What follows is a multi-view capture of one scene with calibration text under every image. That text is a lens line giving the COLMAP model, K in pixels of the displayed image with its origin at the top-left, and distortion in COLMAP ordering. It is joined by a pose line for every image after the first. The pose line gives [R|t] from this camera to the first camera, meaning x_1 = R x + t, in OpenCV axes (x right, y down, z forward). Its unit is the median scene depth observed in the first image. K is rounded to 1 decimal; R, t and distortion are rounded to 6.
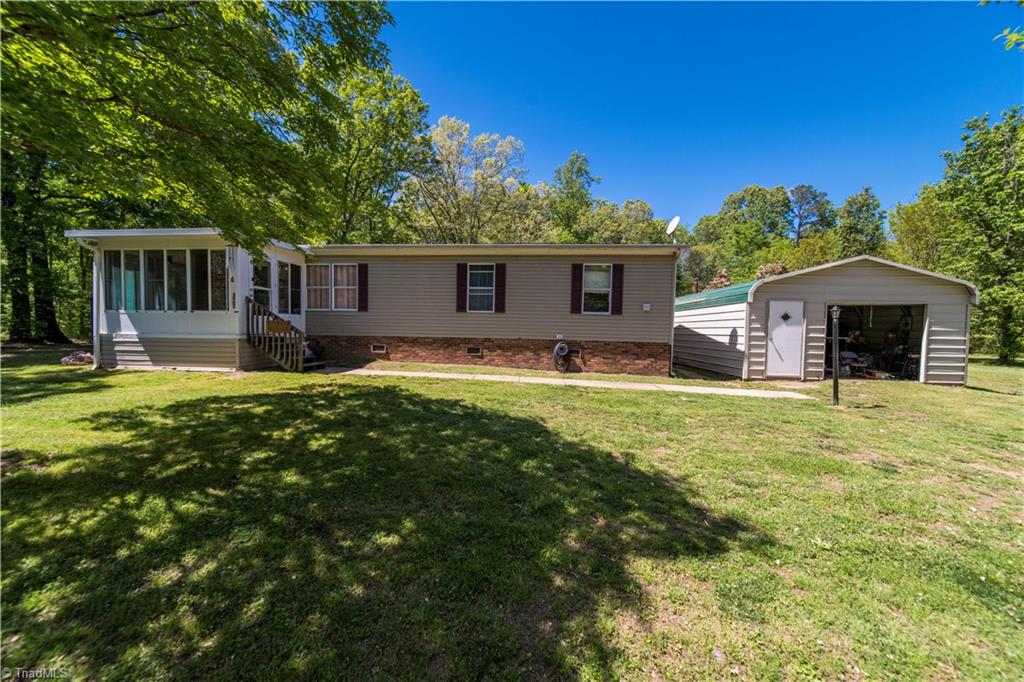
lens RADIAL K [[354.7, 0, 513.6], [0, 354.7, 331.6], [0, 0, 1]] dist [0.000363, -0.000039]
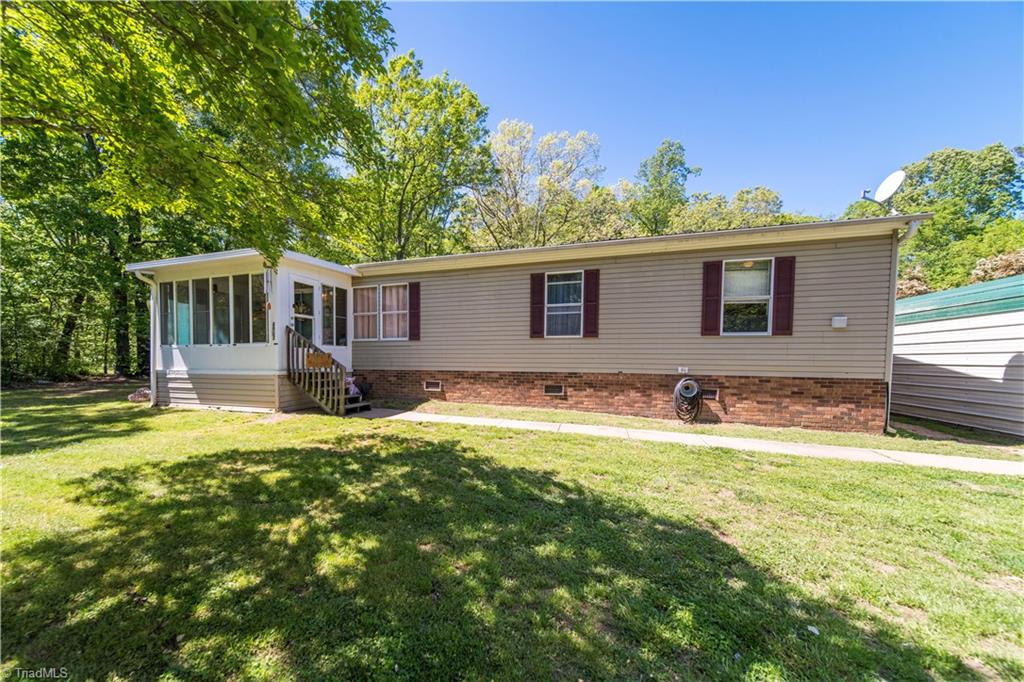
lens RADIAL K [[363.6, 0, 509.0], [0, 363.6, 336.3], [0, 0, 1]] dist [-0.000017, -0.000005]
pose [[0.986928, -0.023314, -0.159465, -0.078011], [0.012111, 0.997412, -0.070868, -0.004348], [0.160705, 0.068010, 0.984657, 0.215888]]
